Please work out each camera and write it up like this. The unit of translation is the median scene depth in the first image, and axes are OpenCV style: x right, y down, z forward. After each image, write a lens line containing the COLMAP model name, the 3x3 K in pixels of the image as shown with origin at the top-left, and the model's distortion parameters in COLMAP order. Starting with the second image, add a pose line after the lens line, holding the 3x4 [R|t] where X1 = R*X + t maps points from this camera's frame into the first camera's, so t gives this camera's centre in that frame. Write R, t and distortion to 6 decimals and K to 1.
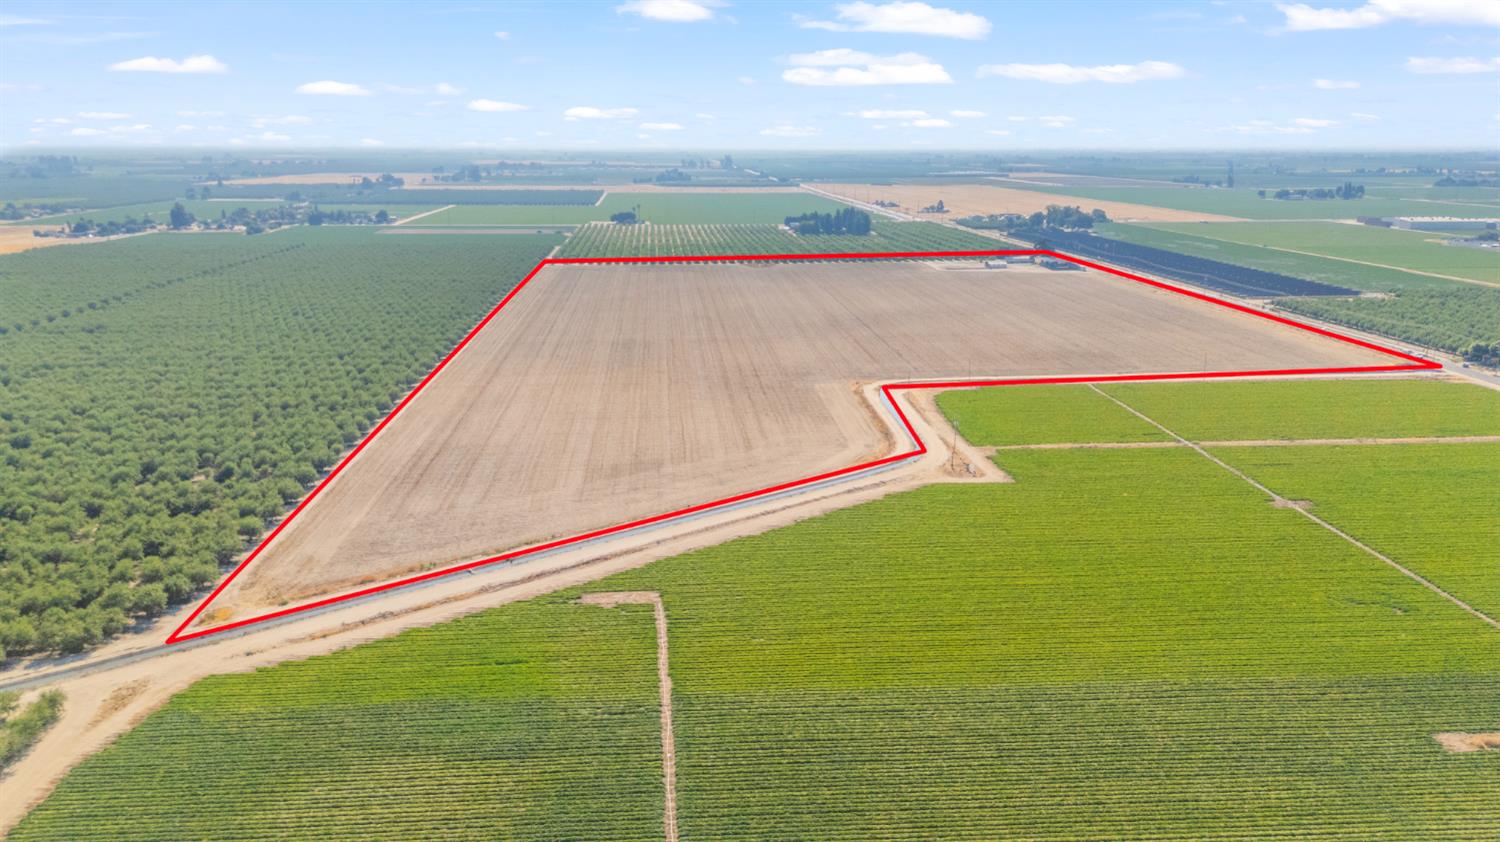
lens RADIAL K [[1116.4, 0, 751.8], [0, 1116.4, 425.6], [0, 0, 1]] dist [0.071282, -0.069555]
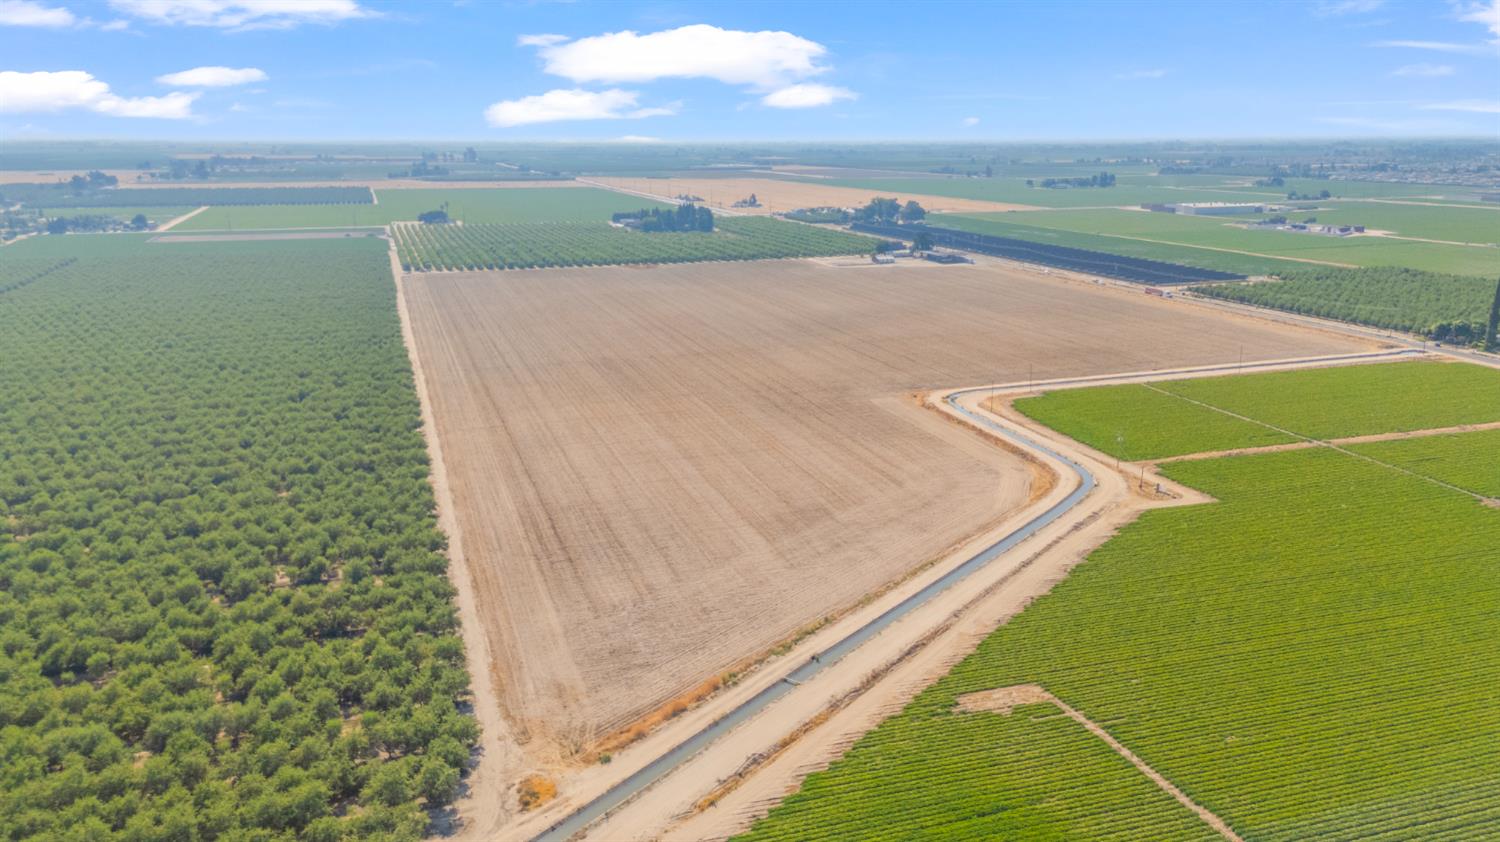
lens RADIAL K [[1116.4, 0, 751.8], [0, 1116.4, 425.6], [0, 0, 1]] dist [0.071282, -0.069555]
pose [[0.970234, -0.064678, 0.233373, -0.134892], [0.063194, 0.997905, 0.013836, -0.018663], [-0.233779, 0.001324, 0.972289, 0.071709]]
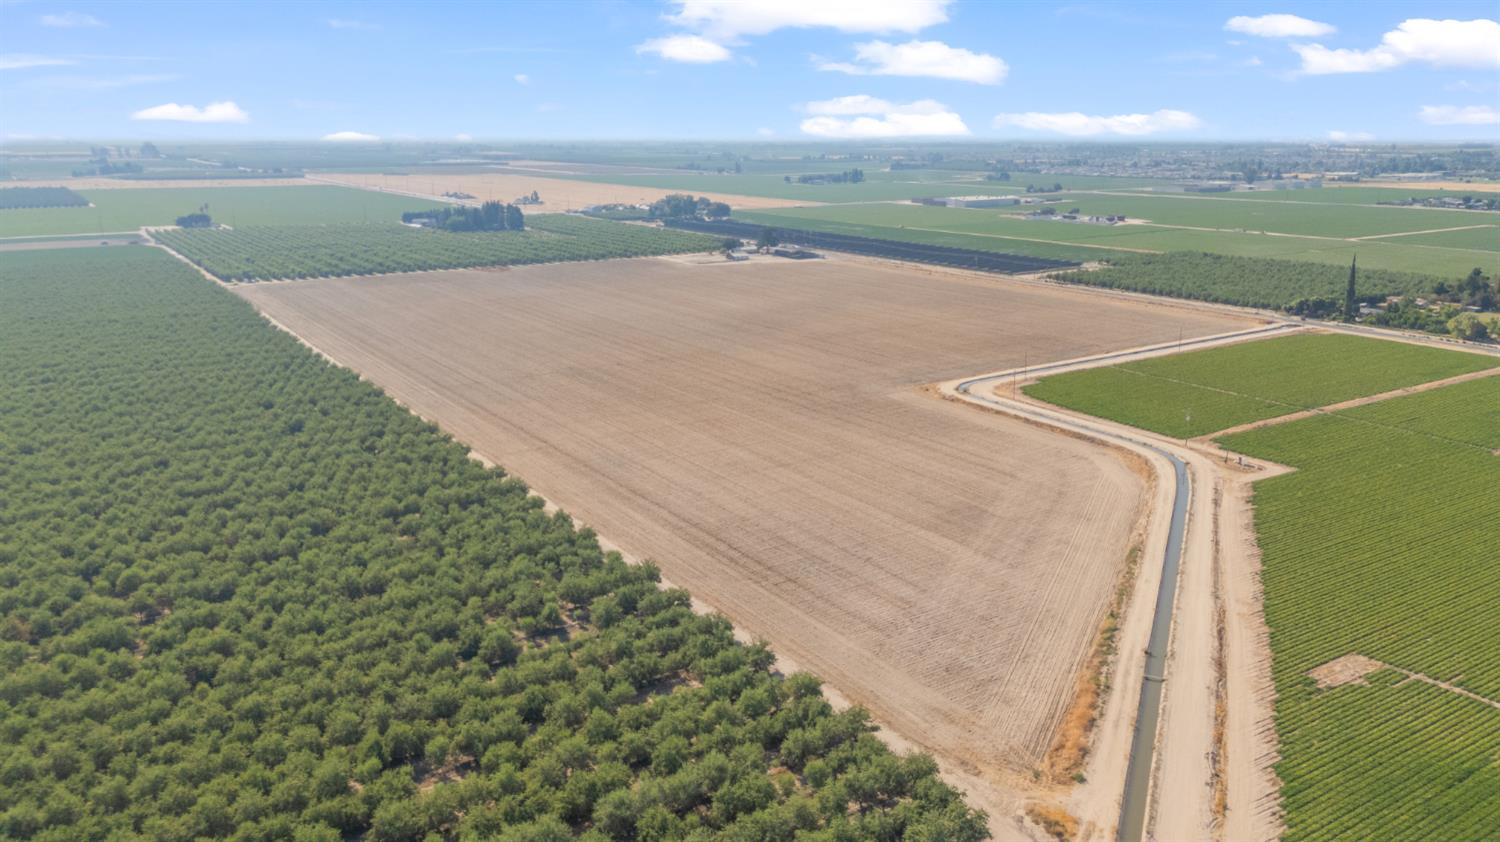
lens RADIAL K [[1116.4, 0, 751.8], [0, 1116.4, 425.6], [0, 0, 1]] dist [0.071282, -0.069555]
pose [[0.874032, -0.125883, 0.469278, -0.255620], [0.120746, 0.991830, 0.041167, -0.034339], [-0.470625, 0.020682, 0.882091, 0.127894]]
